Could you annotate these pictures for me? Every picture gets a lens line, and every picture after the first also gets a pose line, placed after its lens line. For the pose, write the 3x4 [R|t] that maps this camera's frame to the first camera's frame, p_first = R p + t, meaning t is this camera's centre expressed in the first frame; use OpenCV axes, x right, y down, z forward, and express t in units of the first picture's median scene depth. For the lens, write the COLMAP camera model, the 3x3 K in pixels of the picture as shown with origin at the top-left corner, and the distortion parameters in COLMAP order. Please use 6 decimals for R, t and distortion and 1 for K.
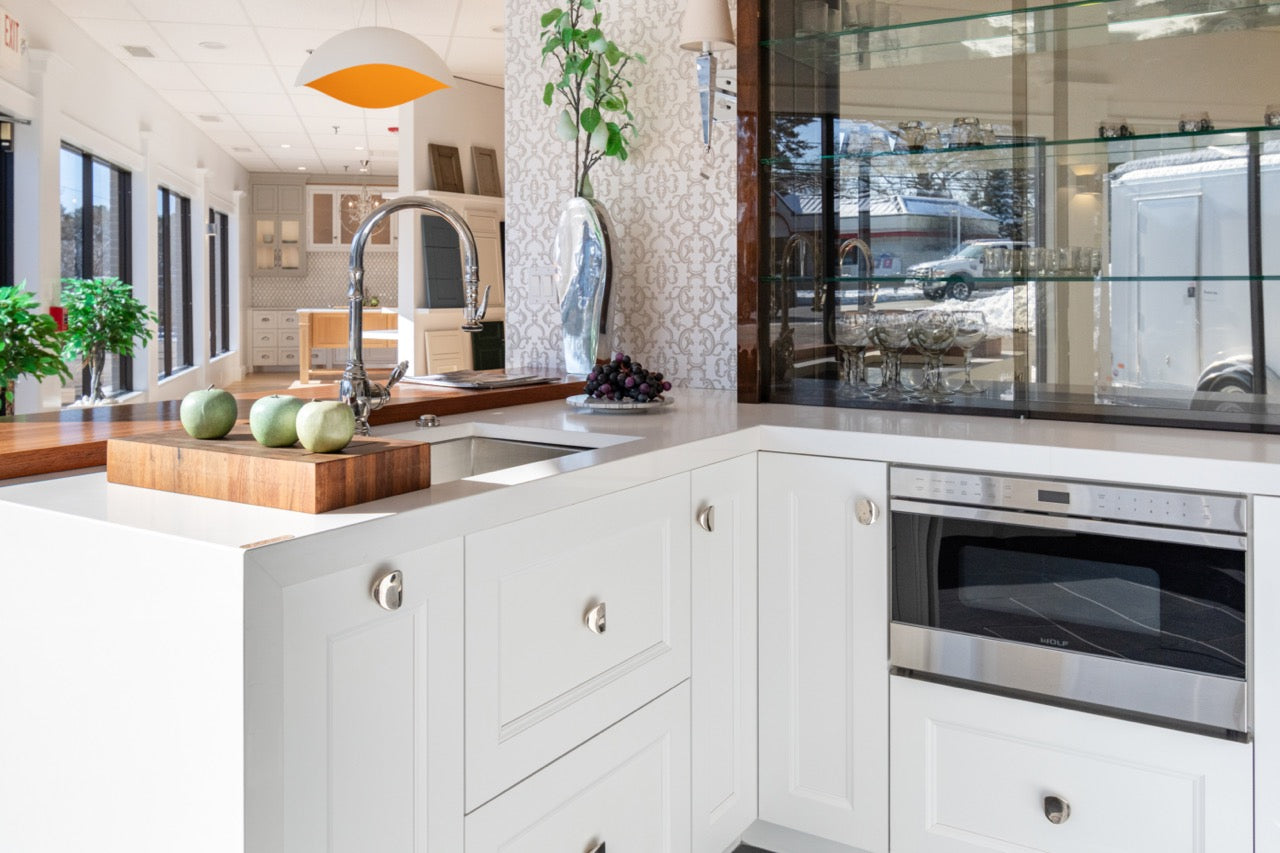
lens RADIAL K [[1070.2, 0, 643.1], [0, 1070.2, 435.2], [0, 0, 1]] dist [-0.004052, 0.002987]
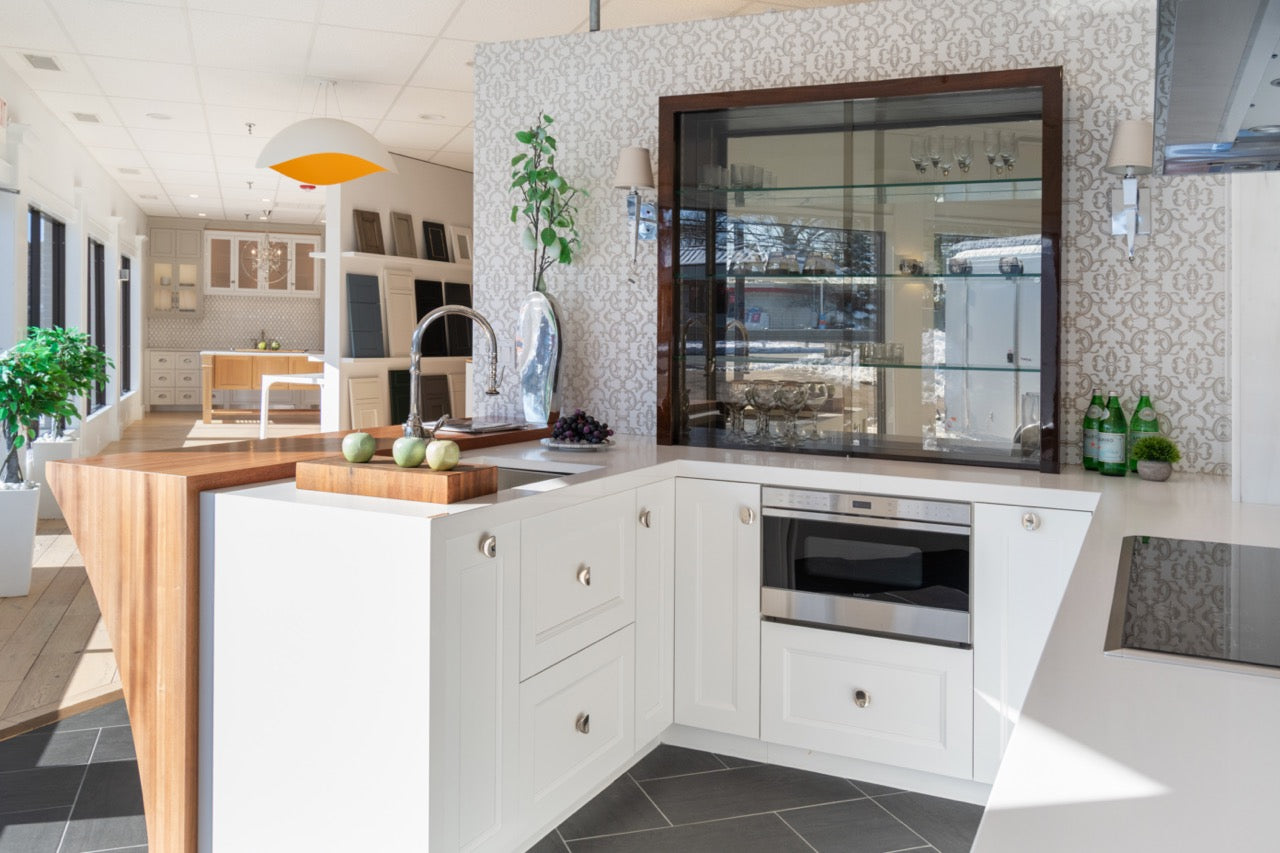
lens RADIAL K [[1079.0, 0, 642.7], [0, 1079.0, 496.0], [0, 0, 1]] dist [0.002174, -0.002663]
pose [[0.992578, 0.003918, 0.121545, -0.090912], [-0.005879, 0.999858, 0.015781, 0.013379], [-0.121466, -0.016378, 0.992460, -0.368540]]
